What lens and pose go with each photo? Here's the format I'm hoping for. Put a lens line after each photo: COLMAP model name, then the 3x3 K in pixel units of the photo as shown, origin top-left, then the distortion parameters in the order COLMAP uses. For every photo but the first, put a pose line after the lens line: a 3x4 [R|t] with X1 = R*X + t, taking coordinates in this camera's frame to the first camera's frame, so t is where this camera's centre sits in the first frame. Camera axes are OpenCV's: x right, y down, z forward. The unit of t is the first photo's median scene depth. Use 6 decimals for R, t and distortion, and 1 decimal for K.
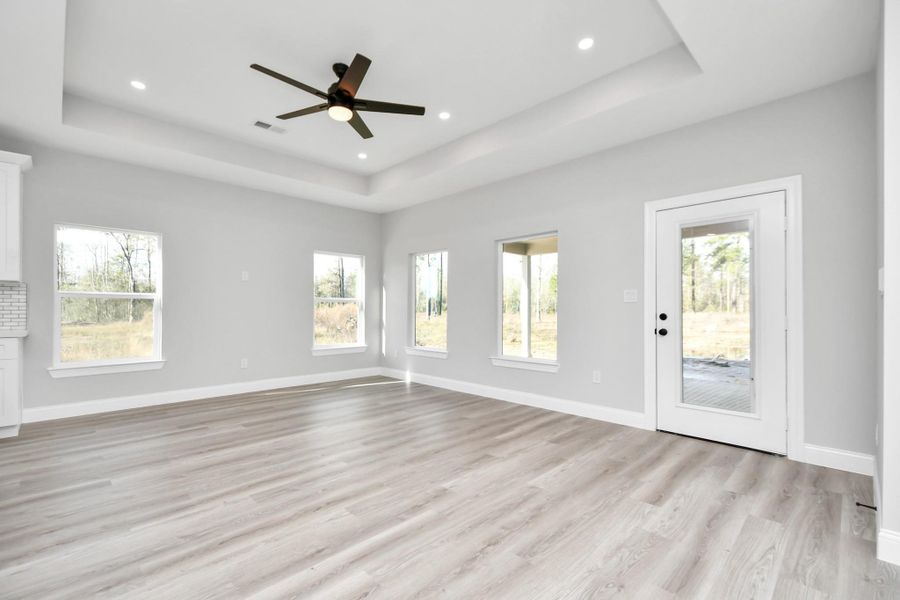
lens RADIAL K [[395.7, 0, 446.6], [0, 395.7, 305.1], [0, 0, 1]] dist [0.004631, 0.000389]
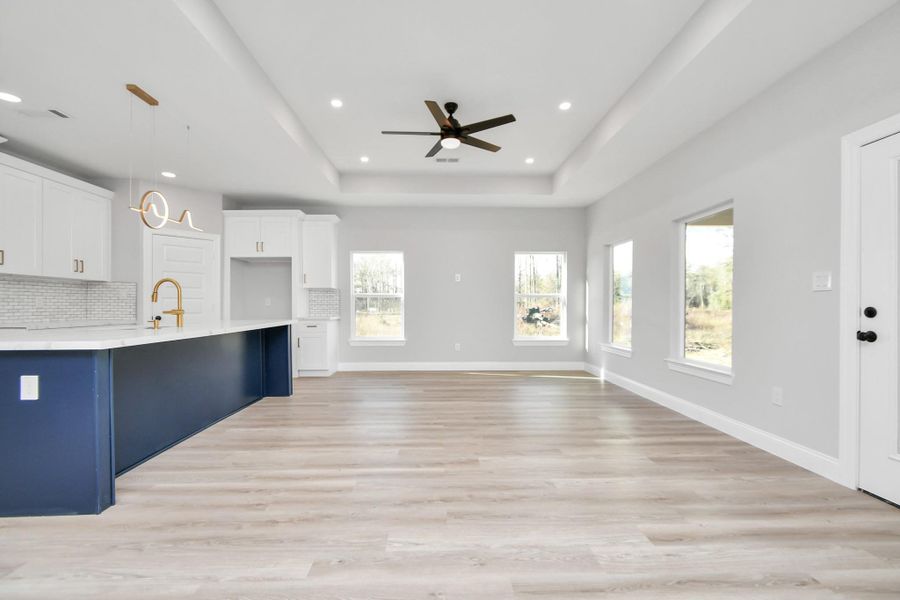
lens RADIAL K [[393.7, 0, 443.7], [0, 393.7, 303.5], [0, 0, 1]] dist [-0.001576, -0.000026]
pose [[0.729881, -0.004771, -0.683557, 0.477192], [0.007995, 0.999967, 0.001558, 0.009191], [0.683527, -0.006602, 0.729895, 0.080499]]
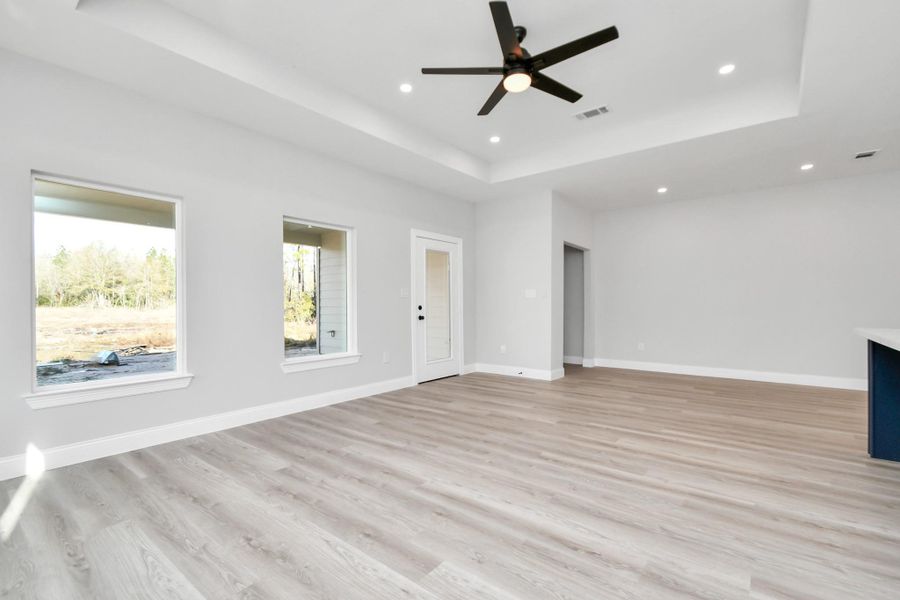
lens RADIAL K [[415.9, 0, 425.9], [0, 415.9, 303.9], [0, 0, 1]] dist [-0.000037, -0.000282]
pose [[-0.095207, 0.000487, 0.995457, -1.033202], [-0.004985, 0.999987, -0.000966, 0.016630], [-0.995445, -0.005054, -0.095204, 1.125793]]
